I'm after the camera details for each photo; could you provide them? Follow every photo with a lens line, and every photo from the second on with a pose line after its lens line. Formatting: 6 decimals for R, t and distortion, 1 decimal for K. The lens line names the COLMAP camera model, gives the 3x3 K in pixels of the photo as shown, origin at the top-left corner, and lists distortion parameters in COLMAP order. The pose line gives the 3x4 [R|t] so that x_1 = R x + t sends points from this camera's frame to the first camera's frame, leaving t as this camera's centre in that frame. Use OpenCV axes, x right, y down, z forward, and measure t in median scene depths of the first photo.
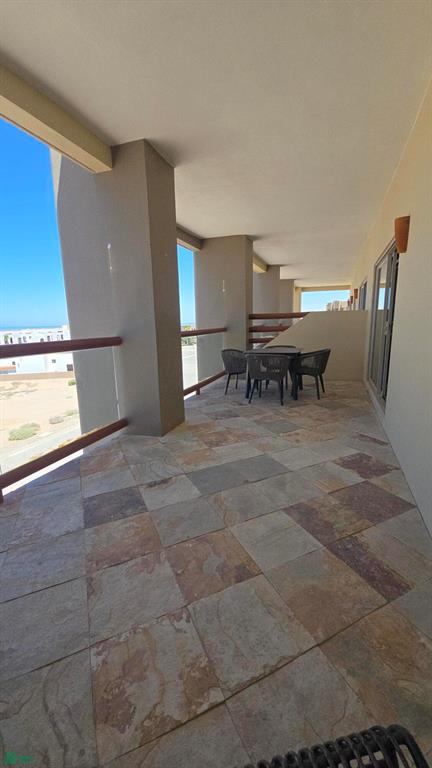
lens RADIAL K [[305.3, 0, 216.0], [0, 305.3, 384.0], [0, 0, 1]] dist [0.001898, -0.004539]
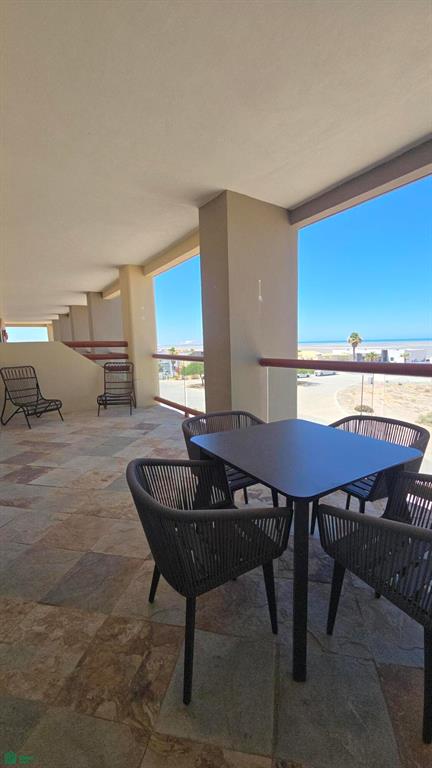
lens RADIAL K [[305.3, 0, 216.0], [0, 305.3, 384.0], [0, 0, 1]] dist [0.001898, -0.004539]
pose [[-0.581709, 0.137856, -0.801629, 0.956992], [-0.132286, 0.956378, 0.260463, -0.474428], [0.802568, 0.257558, -0.538098, 2.139344]]
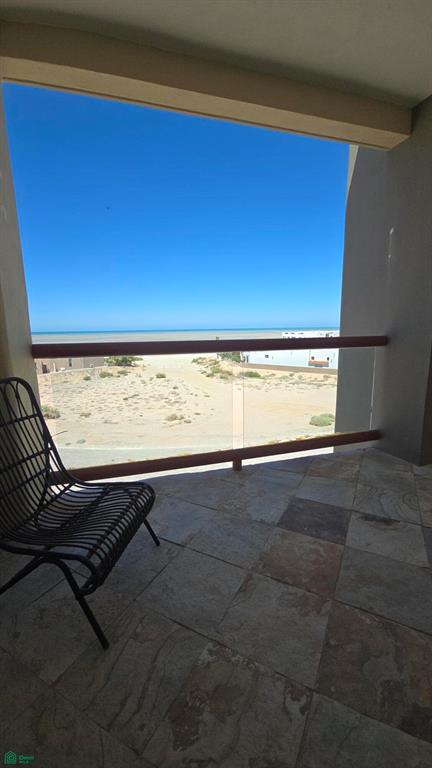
lens RADIAL K [[305.3, 0, 216.0], [0, 305.3, 384.0], [0, 0, 1]] dist [0.001898, -0.004539]
pose [[0.613166, 0.147461, -0.776069, 0.117005], [-0.147521, 0.986515, 0.070893, -0.016583], [0.776057, 0.071018, 0.626651, 0.153767]]
